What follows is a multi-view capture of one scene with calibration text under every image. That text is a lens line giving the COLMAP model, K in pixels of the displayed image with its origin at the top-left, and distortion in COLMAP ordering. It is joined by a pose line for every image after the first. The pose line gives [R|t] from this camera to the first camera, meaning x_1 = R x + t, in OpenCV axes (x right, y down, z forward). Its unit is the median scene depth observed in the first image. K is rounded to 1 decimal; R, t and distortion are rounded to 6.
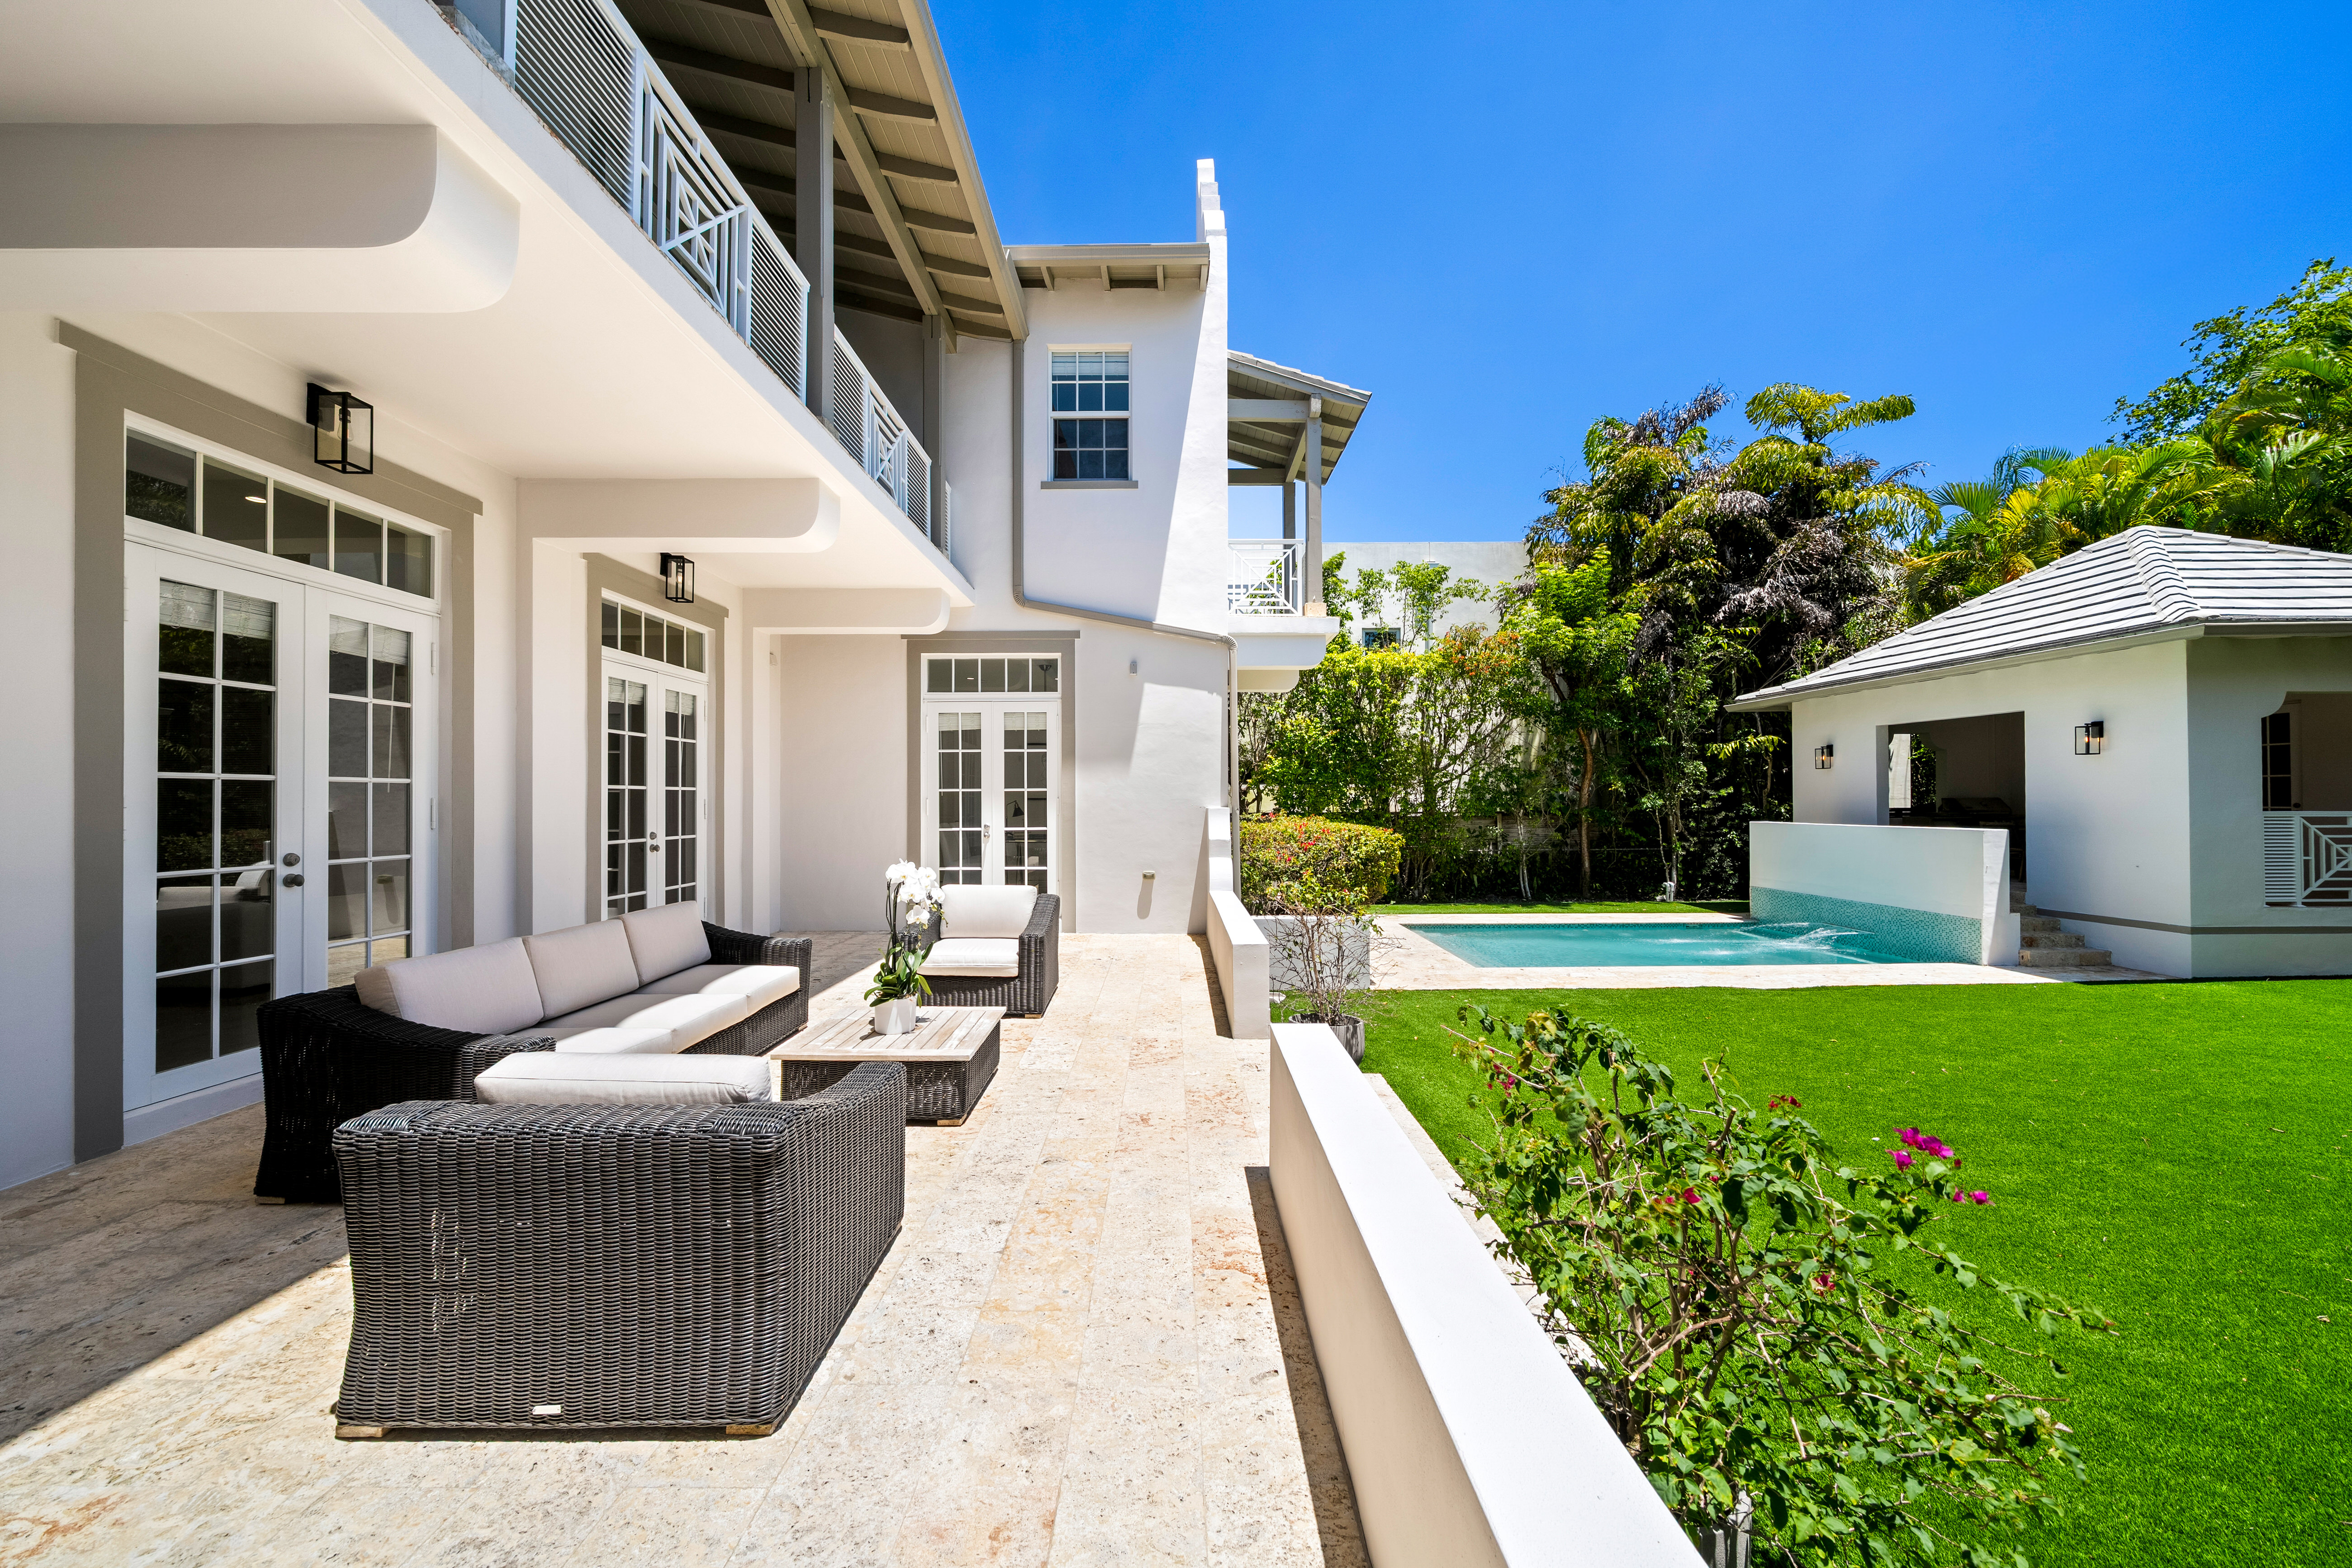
lens RADIAL K [[804.8, 0, 1160.3], [0, 804.8, 798.3], [0, 0, 1]] dist [-0.001771, -0.000715]
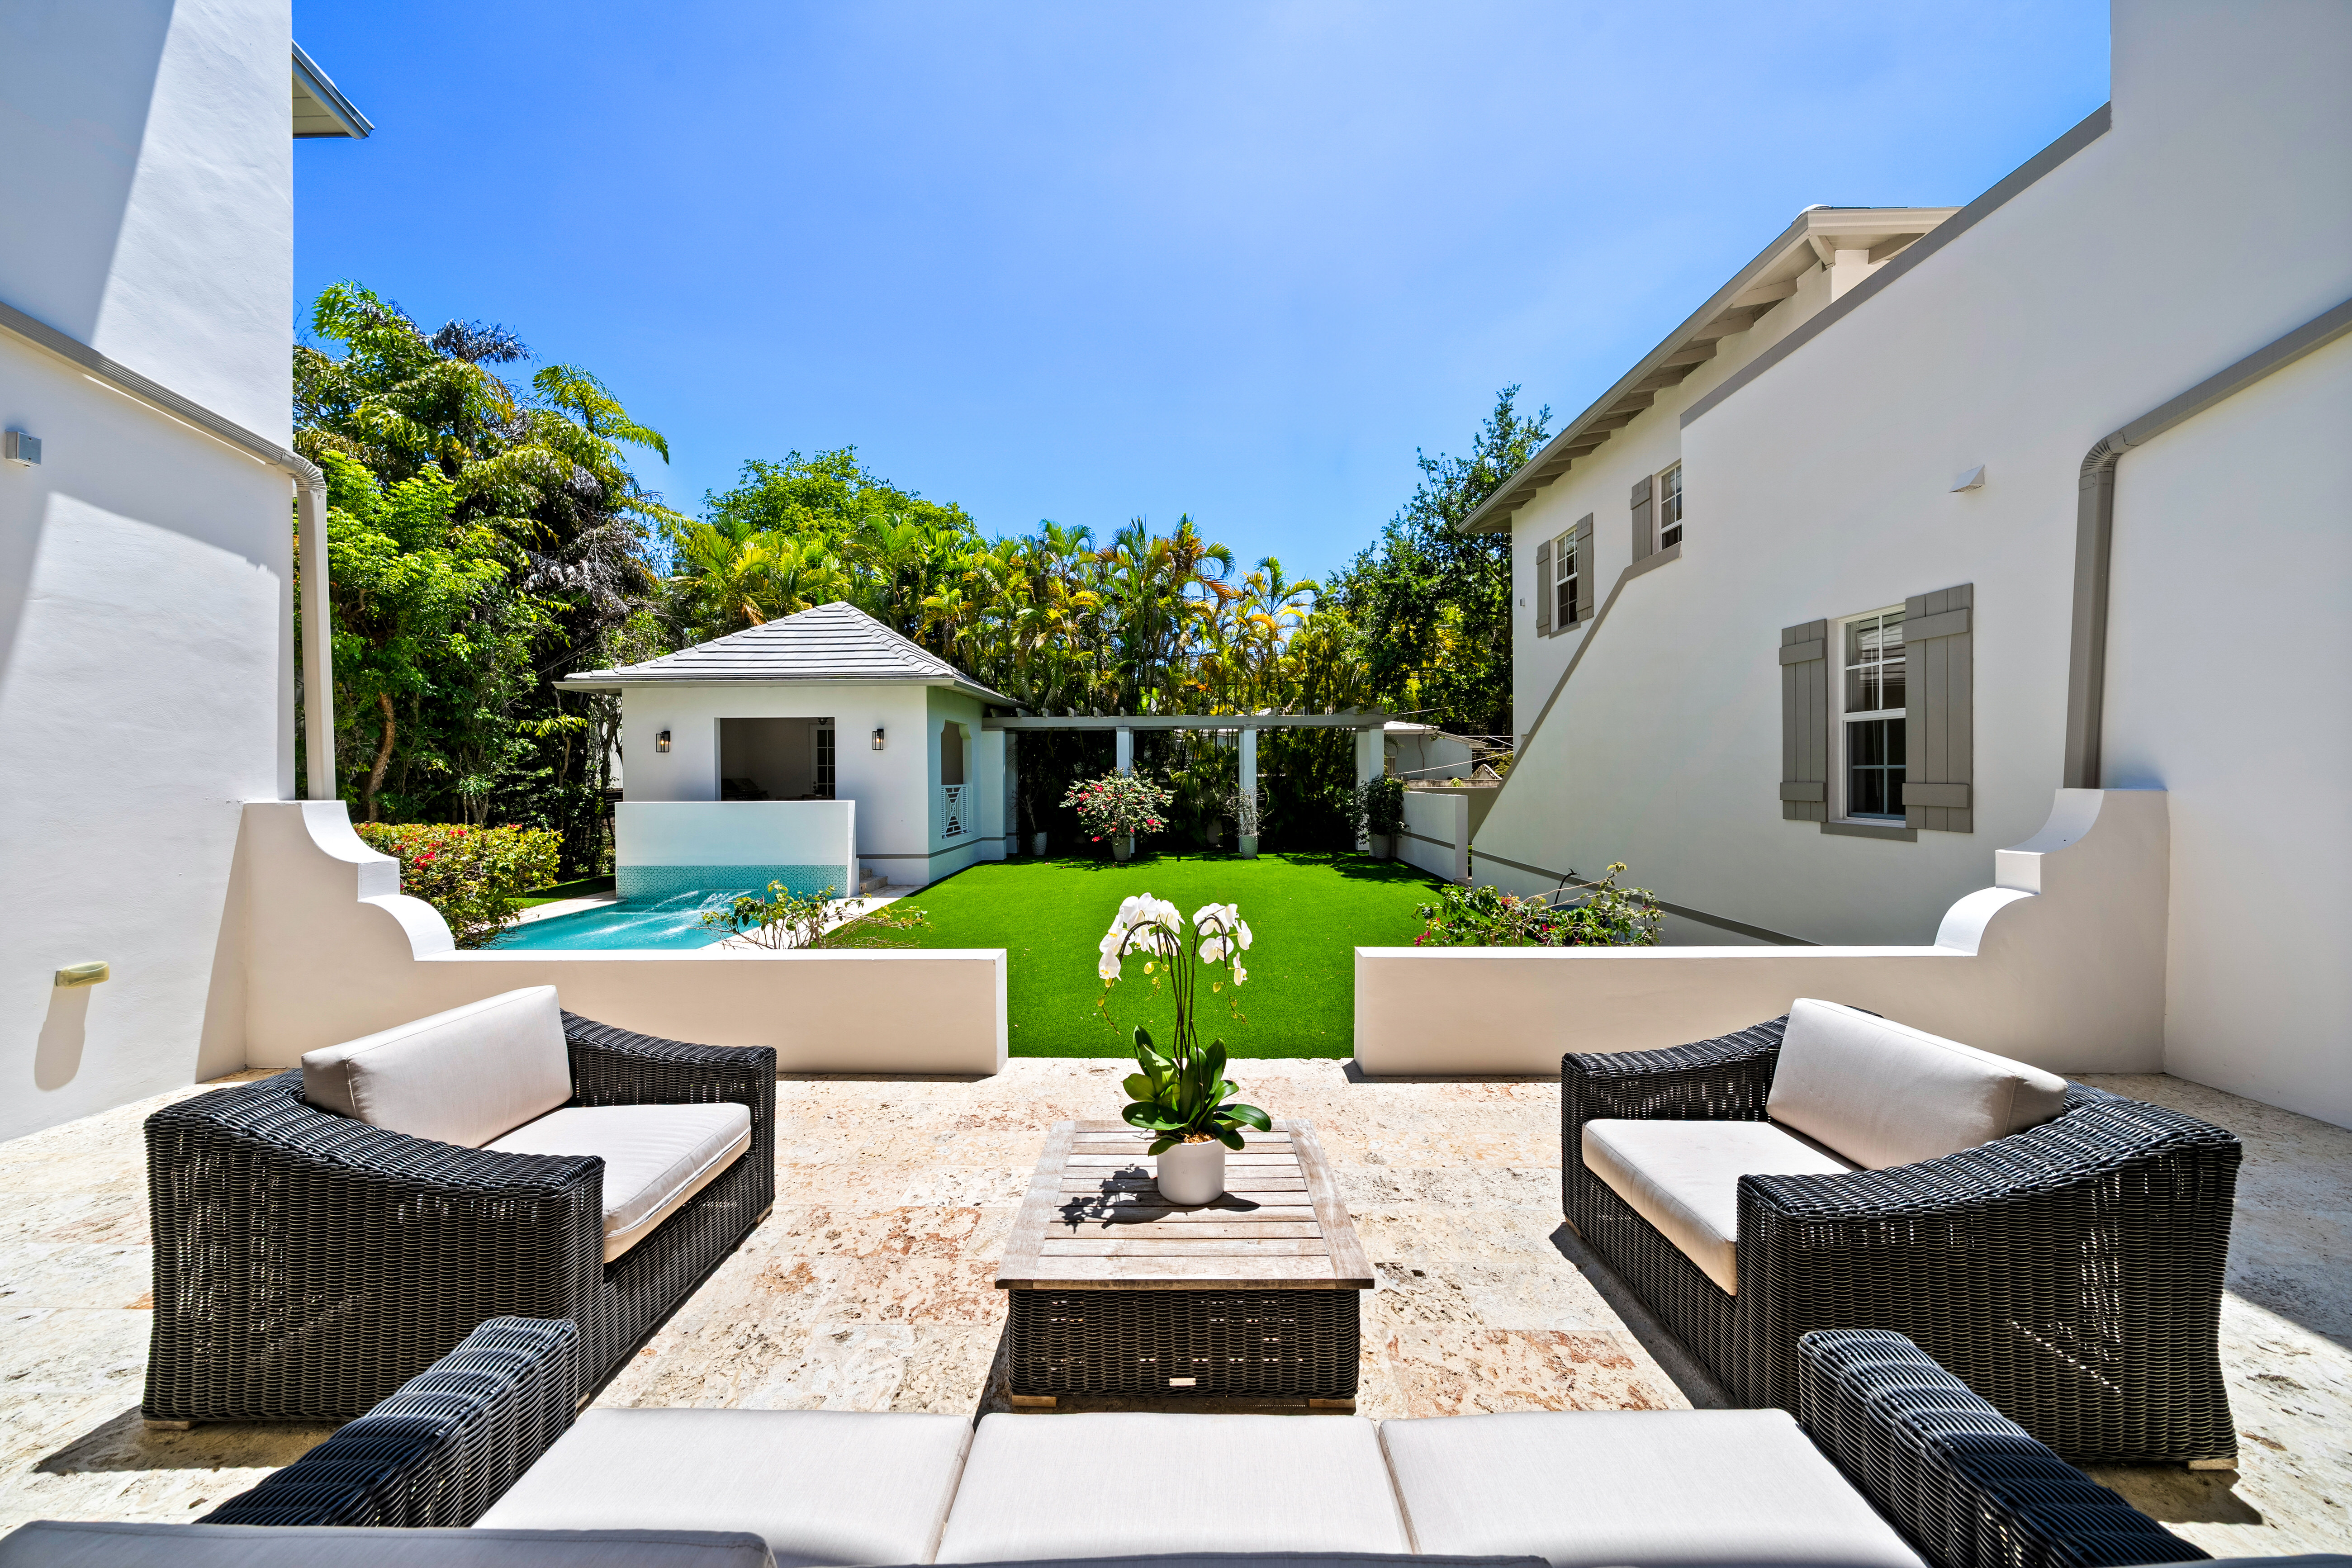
lens RADIAL K [[804.8, 0, 1169.7], [0, 804.8, 776.5], [0, 0, 1]] dist [-0.001771, -0.000715]
pose [[0.028668, 0.000493, 0.999589, -0.249971], [0.002900, 0.999996, -0.000576, -0.001127], [-0.999585, 0.002915, 0.028667, 0.276373]]
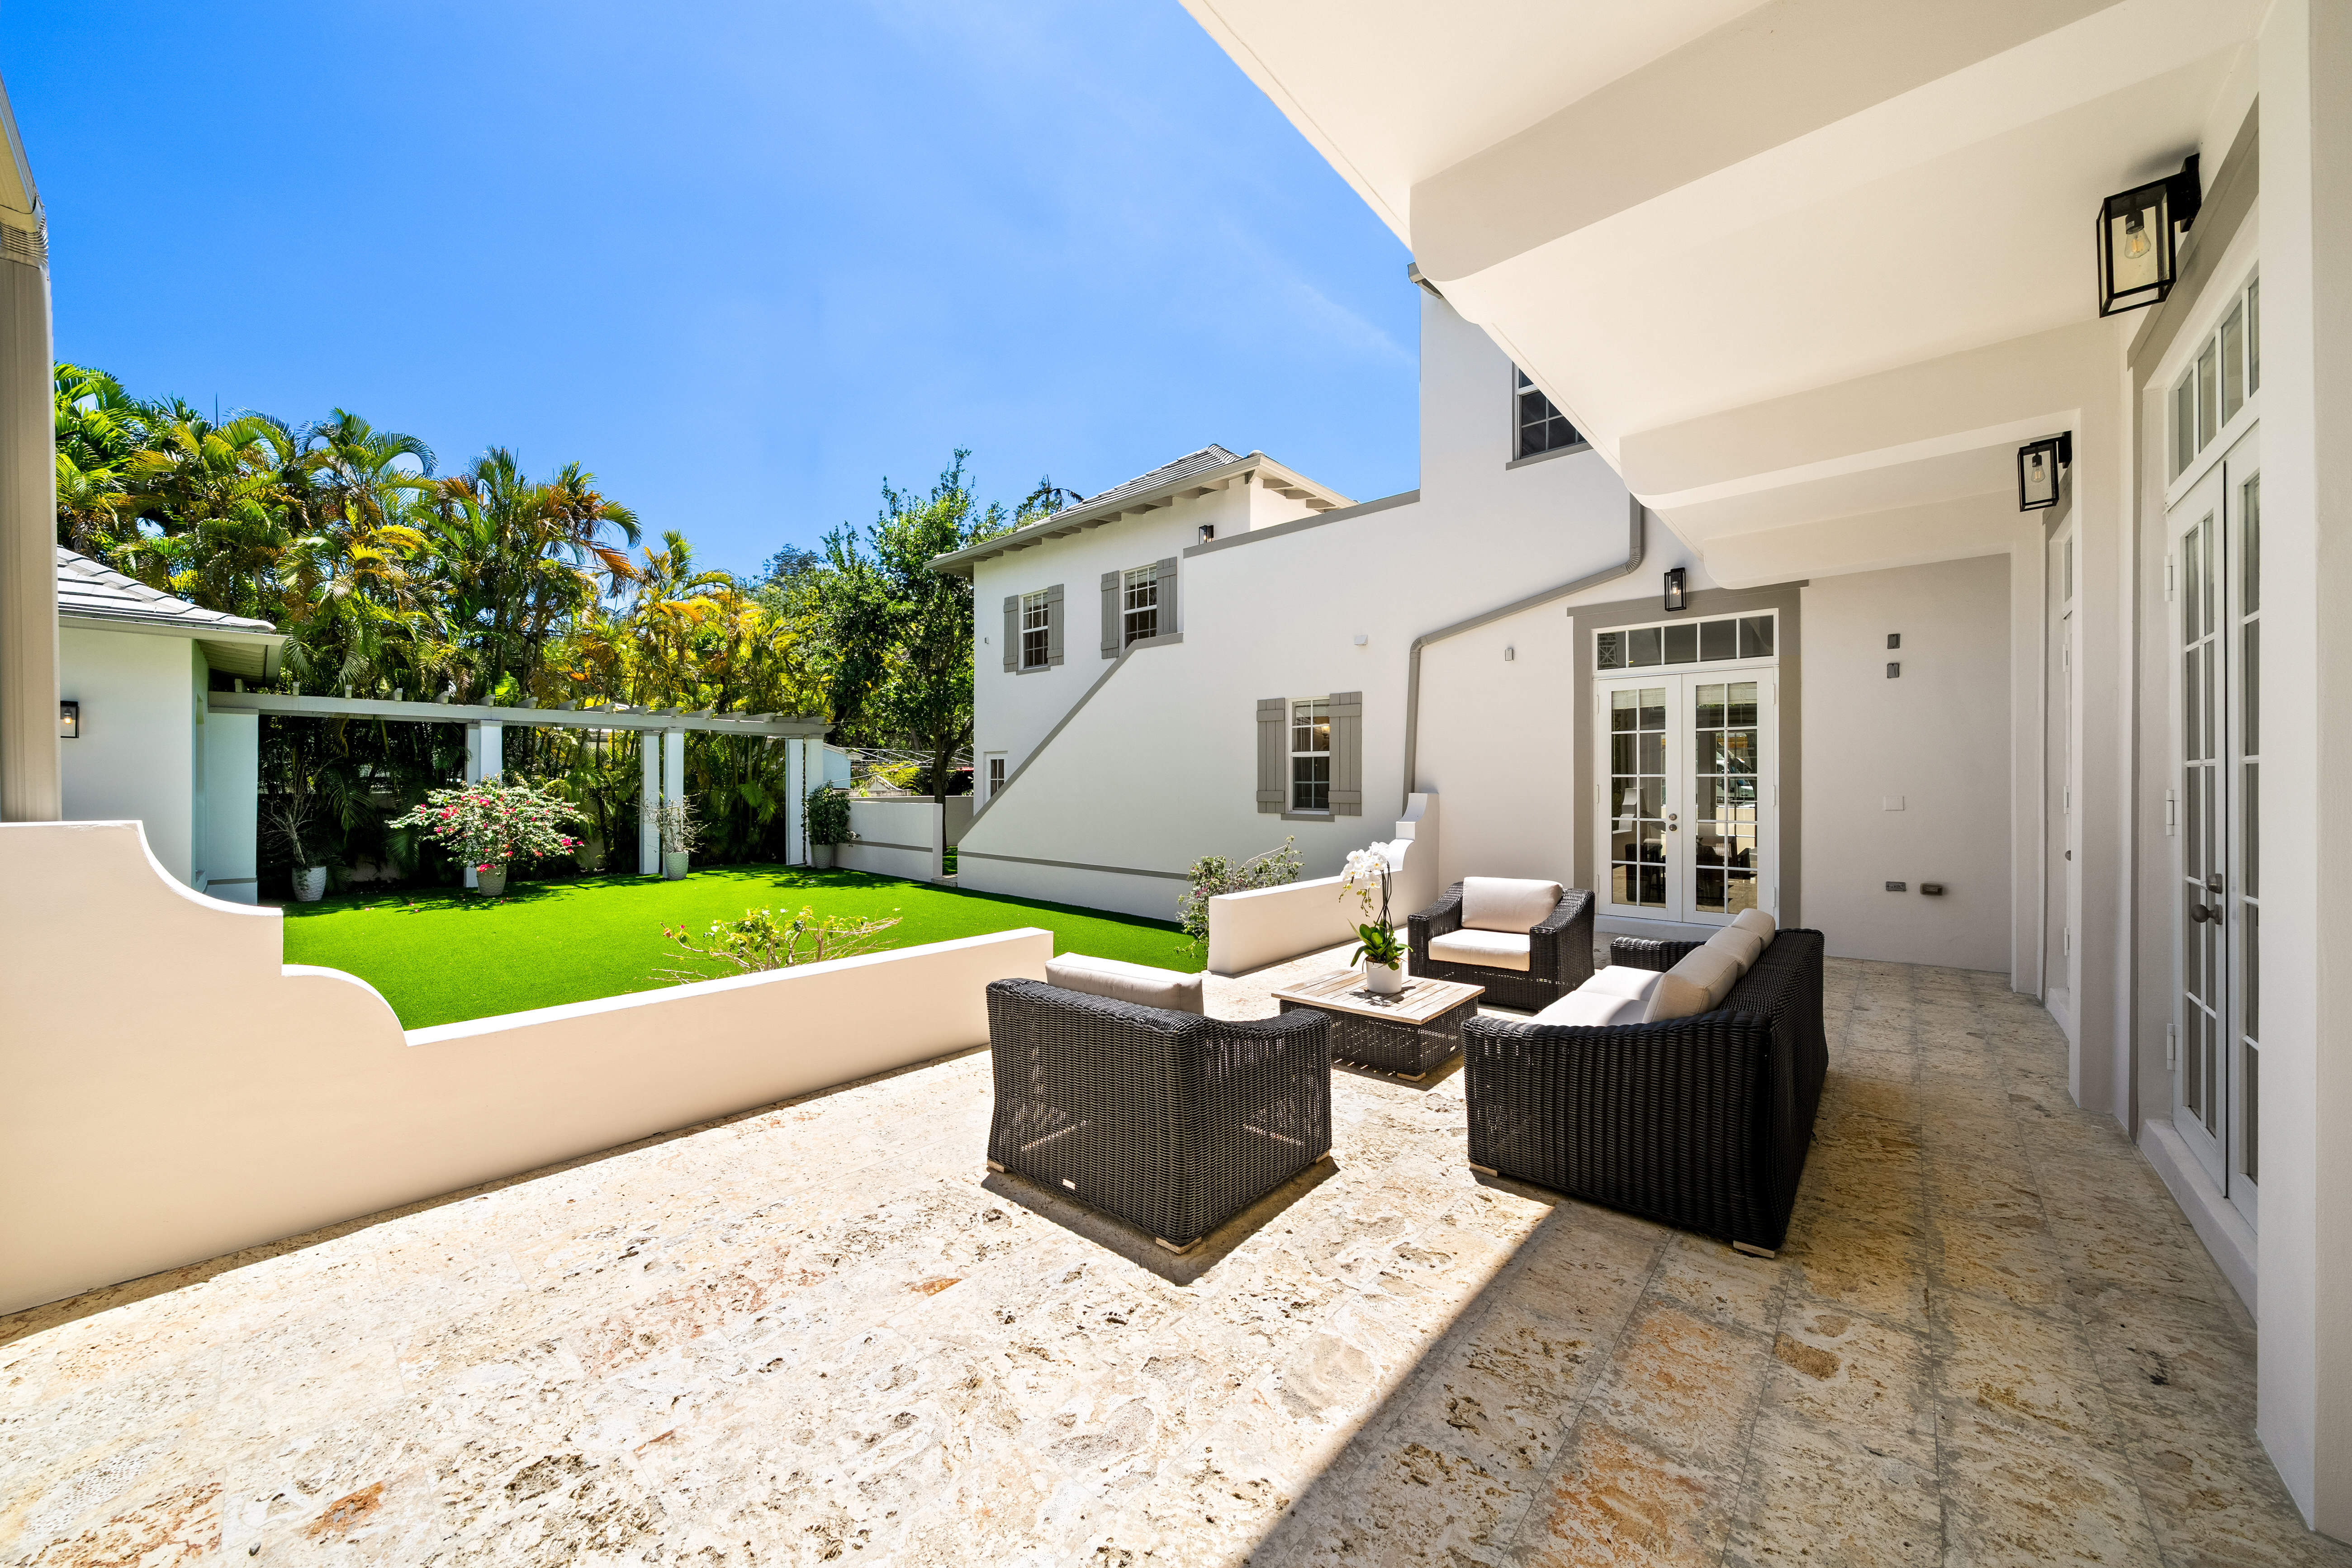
lens RADIAL K [[804.8, 0, 1189.4], [0, 804.8, 772.5], [0, 0, 1]] dist [-0.001771, -0.000715]
pose [[-0.745608, 0.012149, 0.666274, -0.247318], [-0.000646, 0.999820, -0.018953, -0.000044], [-0.666384, -0.014562, -0.745466, 0.567656]]
